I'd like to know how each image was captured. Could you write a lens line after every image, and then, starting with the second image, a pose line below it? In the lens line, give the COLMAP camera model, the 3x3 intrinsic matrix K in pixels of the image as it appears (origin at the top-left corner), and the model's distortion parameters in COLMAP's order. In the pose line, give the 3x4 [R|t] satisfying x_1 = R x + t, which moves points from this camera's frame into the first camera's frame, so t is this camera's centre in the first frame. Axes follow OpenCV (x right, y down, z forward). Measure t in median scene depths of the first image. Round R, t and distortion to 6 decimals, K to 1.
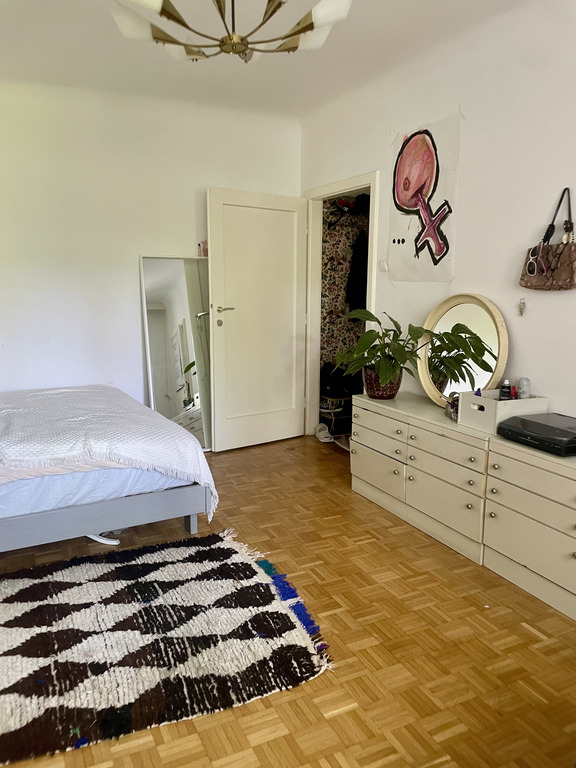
lens RADIAL K [[581.7, 0, 295.9], [0, 581.7, 381.5], [0, 0, 1]] dist [0.097078, -0.136984]
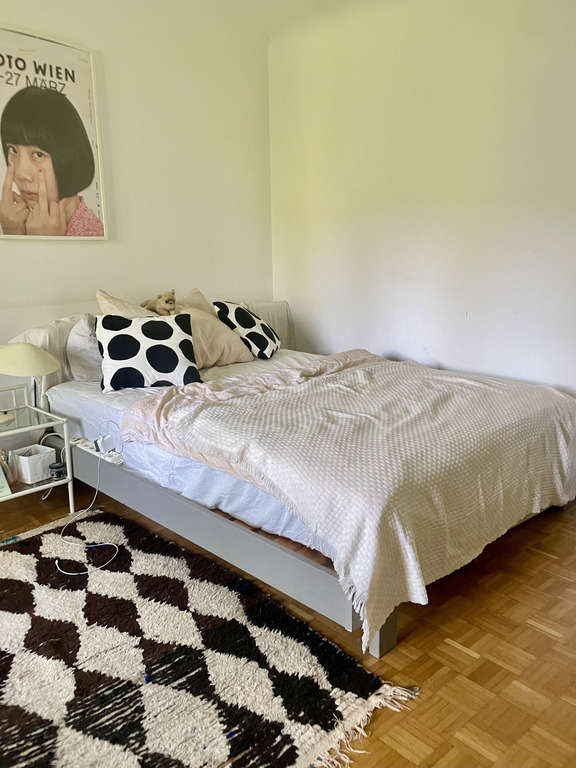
lens RADIAL K [[605.4, 0, 291.8], [0, 605.4, 377.8], [0, 0, 1]] dist [0.105151, -0.150165]
pose [[0.277309, 0.181260, -0.943528, 0.419752], [-0.162355, 0.976761, 0.139927, -0.103516], [0.946964, 0.114383, 0.300293, 0.910319]]
